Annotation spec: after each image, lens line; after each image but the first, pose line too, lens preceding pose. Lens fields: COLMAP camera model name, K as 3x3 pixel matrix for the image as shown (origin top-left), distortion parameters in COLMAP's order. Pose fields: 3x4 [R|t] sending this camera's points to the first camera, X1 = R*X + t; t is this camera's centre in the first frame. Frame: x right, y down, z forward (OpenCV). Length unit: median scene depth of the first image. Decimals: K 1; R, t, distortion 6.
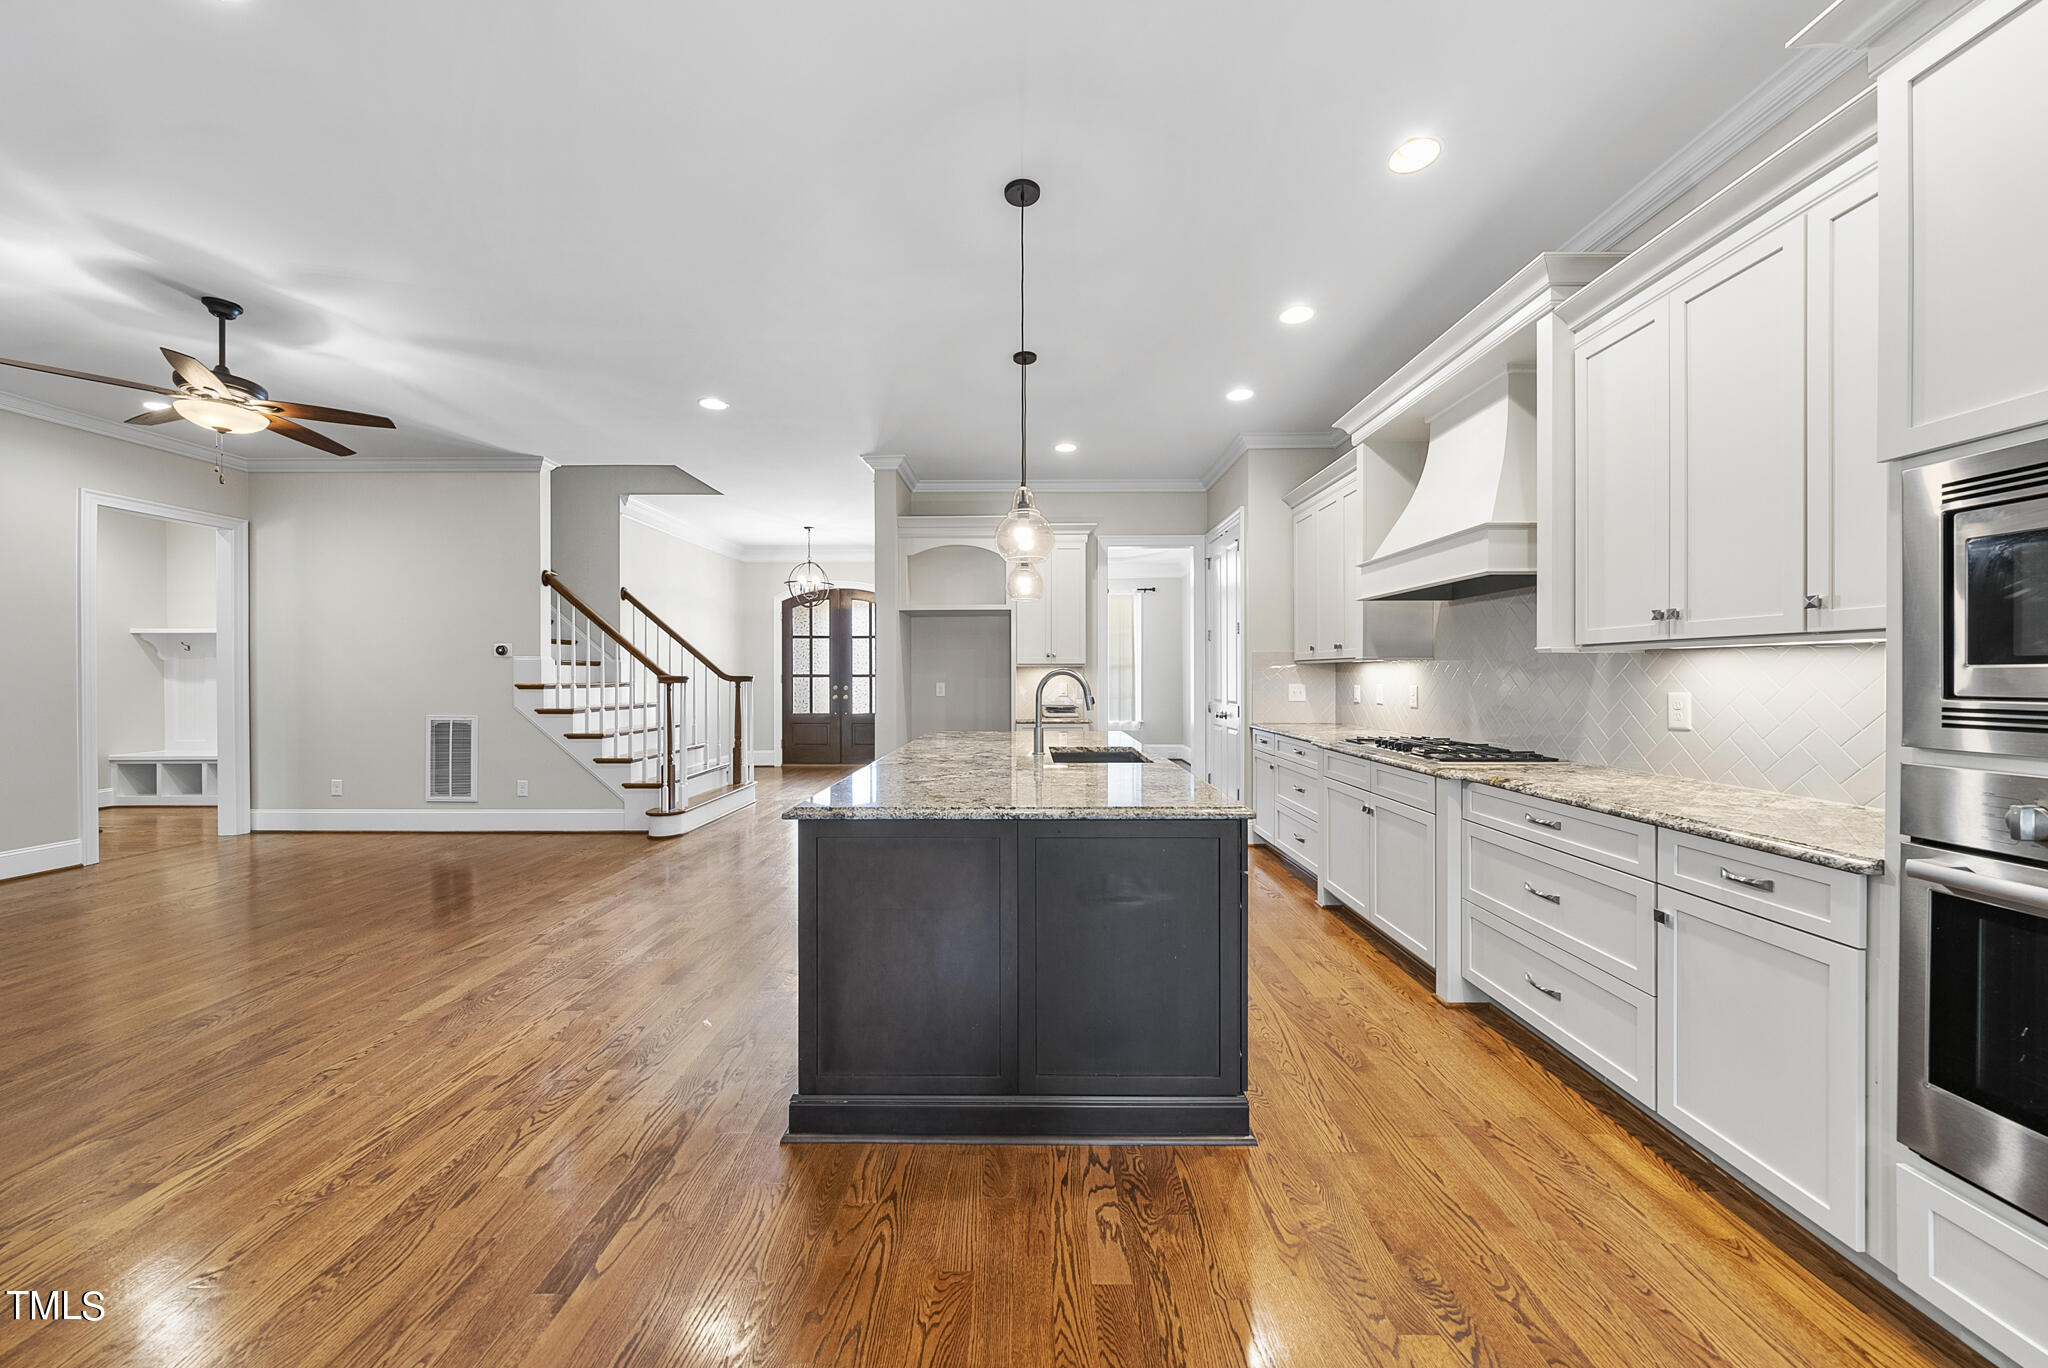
lens RADIAL K [[707.9, 0, 1021.1], [0, 707.9, 676.4], [0, 0, 1]] dist [-0.003592, 0.000612]
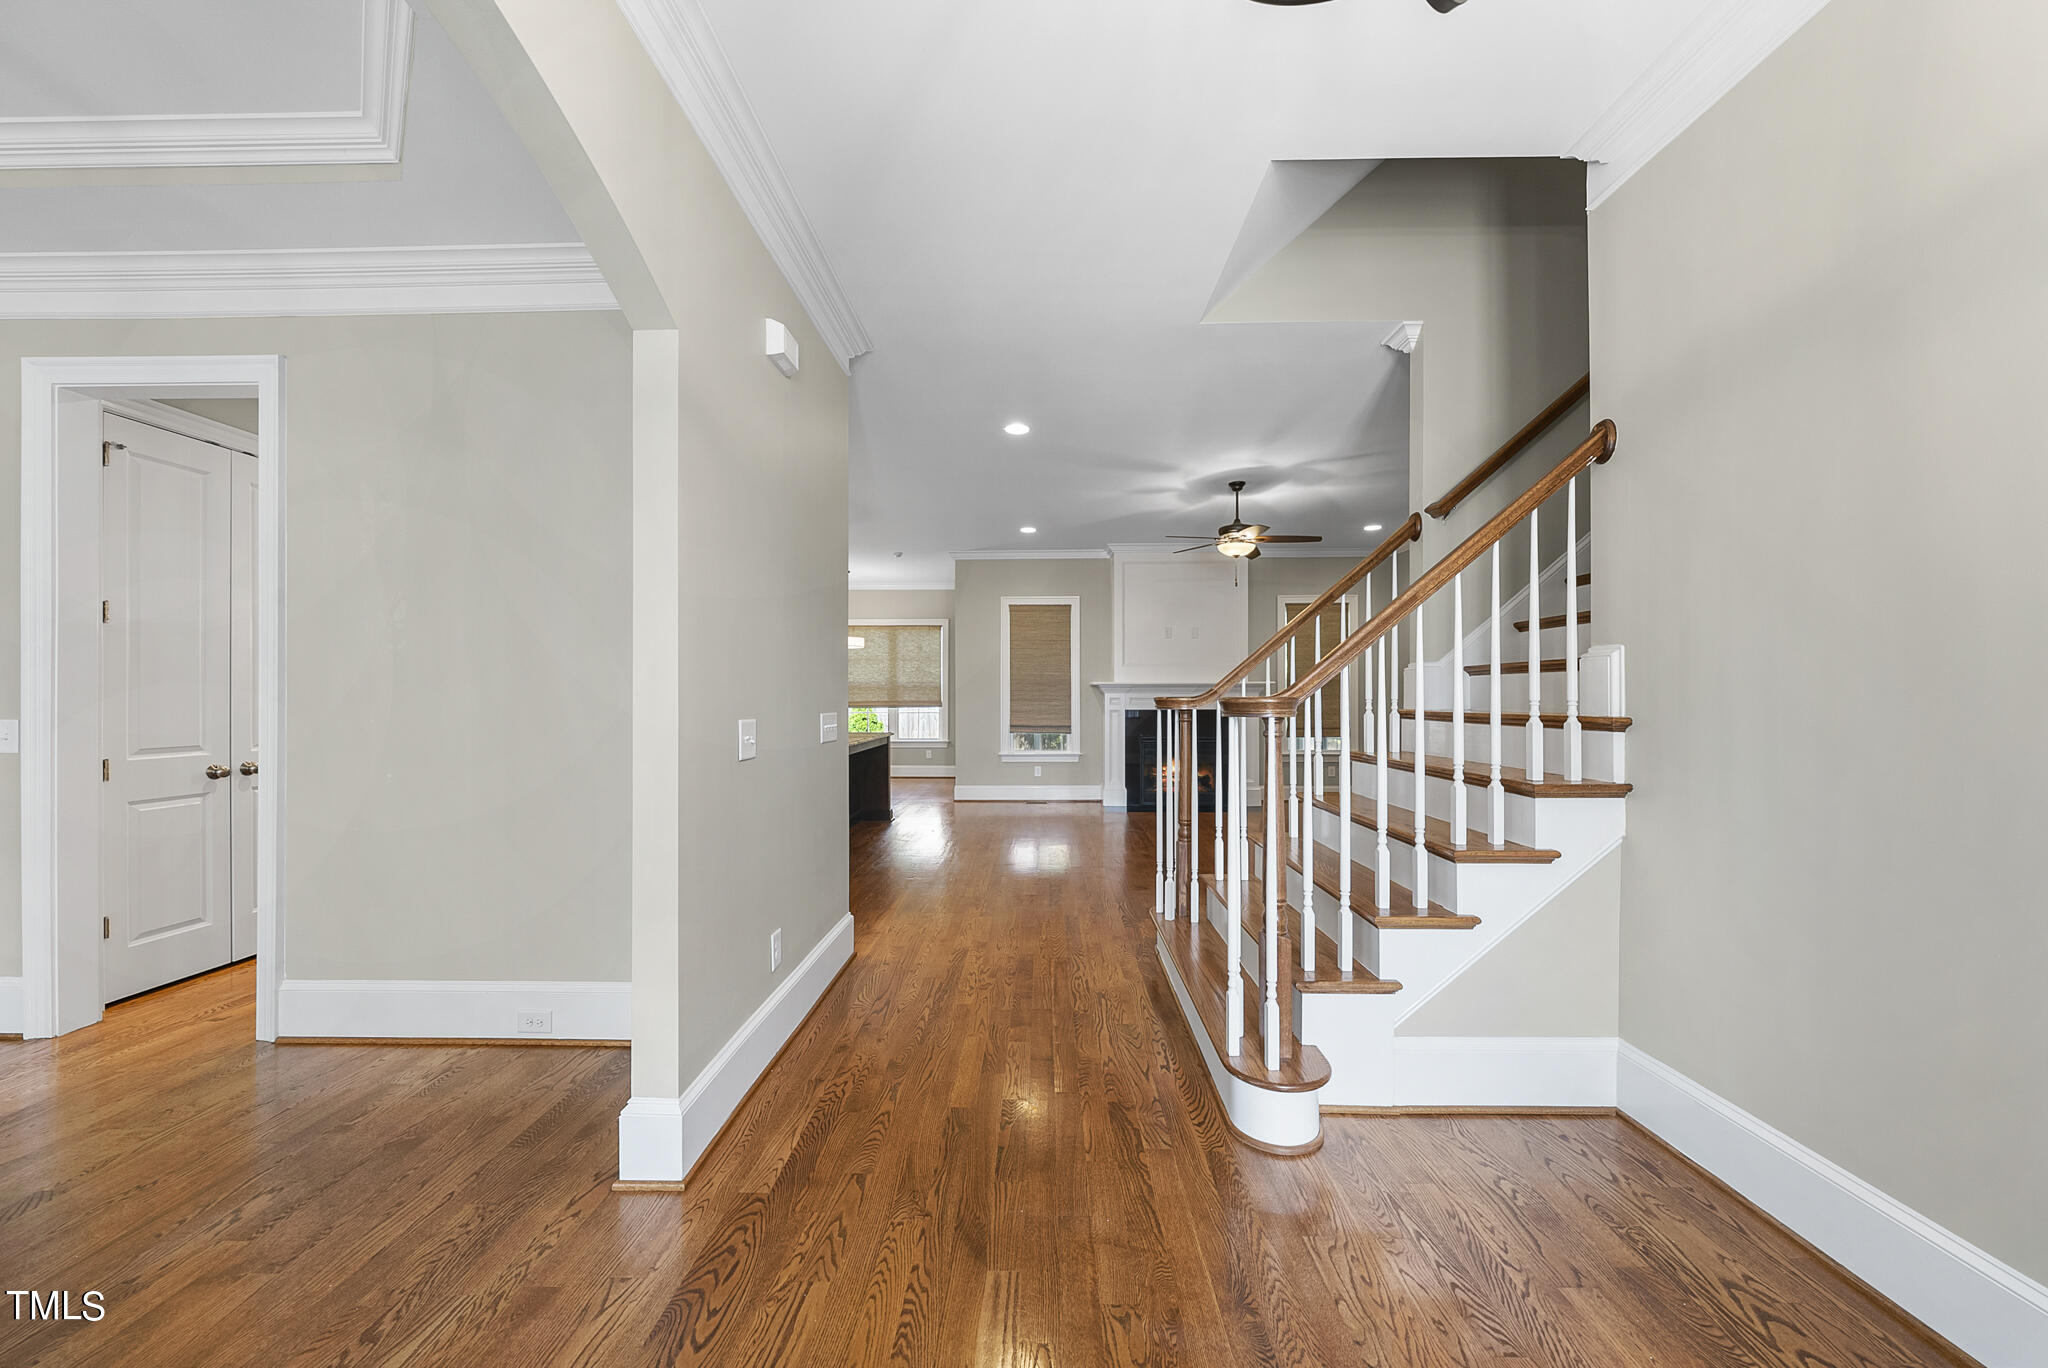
lens RADIAL K [[707.9, 0, 1026.5], [0, 707.9, 692.7], [0, 0, 1]] dist [-0.003592, 0.000612]
pose [[-0.999874, 0.003256, 0.015532, -0.371195], [0.003216, 0.999992, -0.002557, -0.003772], [-0.015541, -0.002507, -0.999876, 1.611806]]
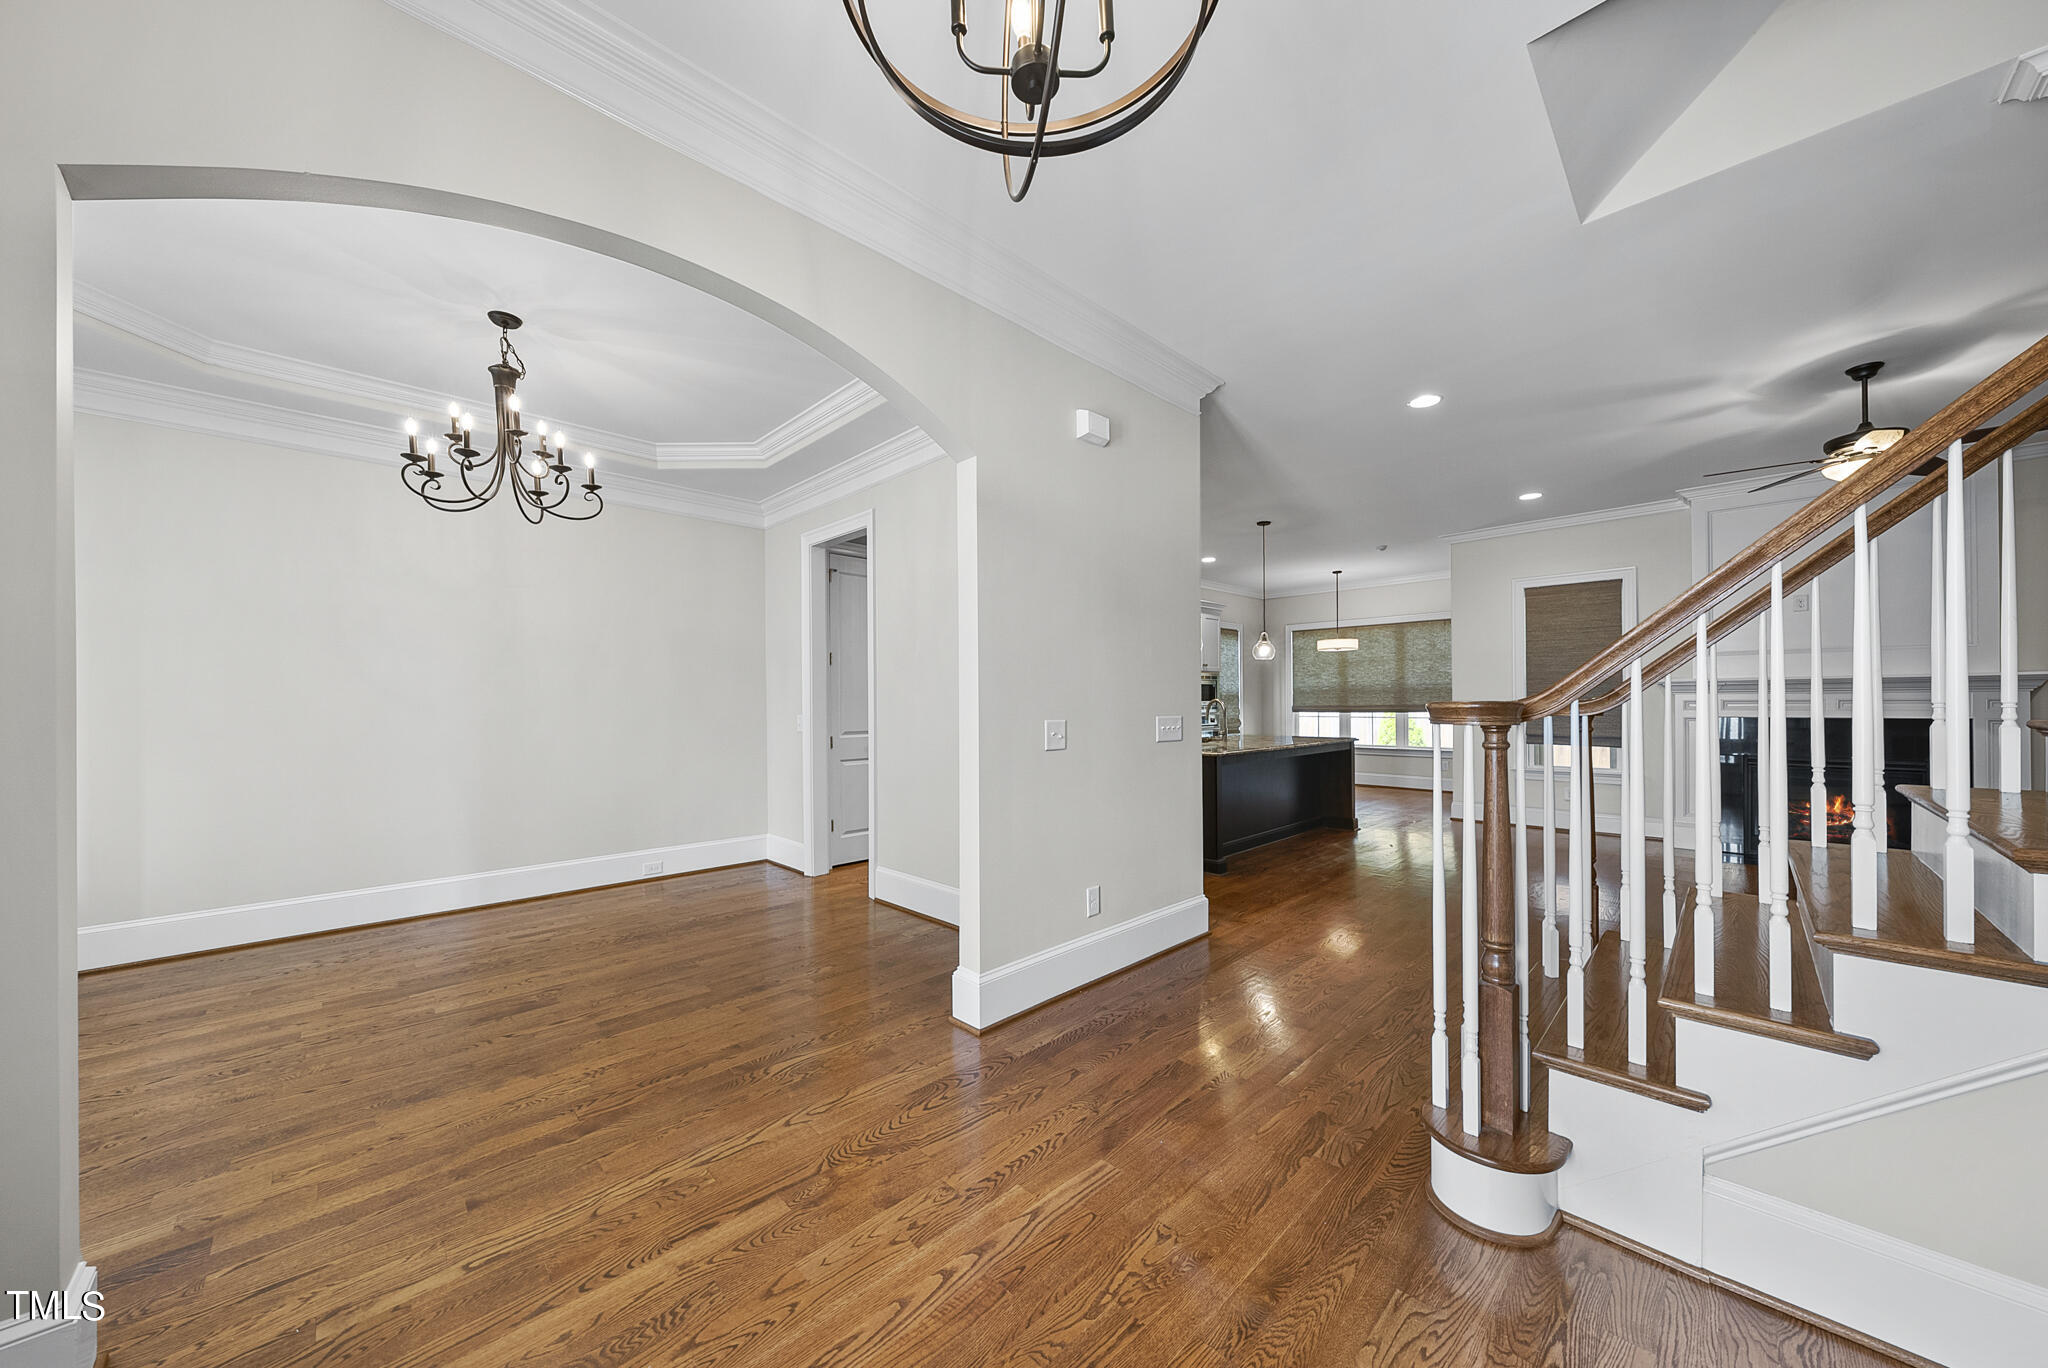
lens RADIAL K [[707.9, 0, 1024.1], [0, 707.9, 698.7], [0, 0, 1]] dist [-0.003592, 0.000612]
pose [[-0.703072, 0.010502, 0.711041, -0.573082], [0.010033, 0.999938, -0.004847, -0.003665], [-0.711048, 0.003726, -0.703134, 1.605837]]
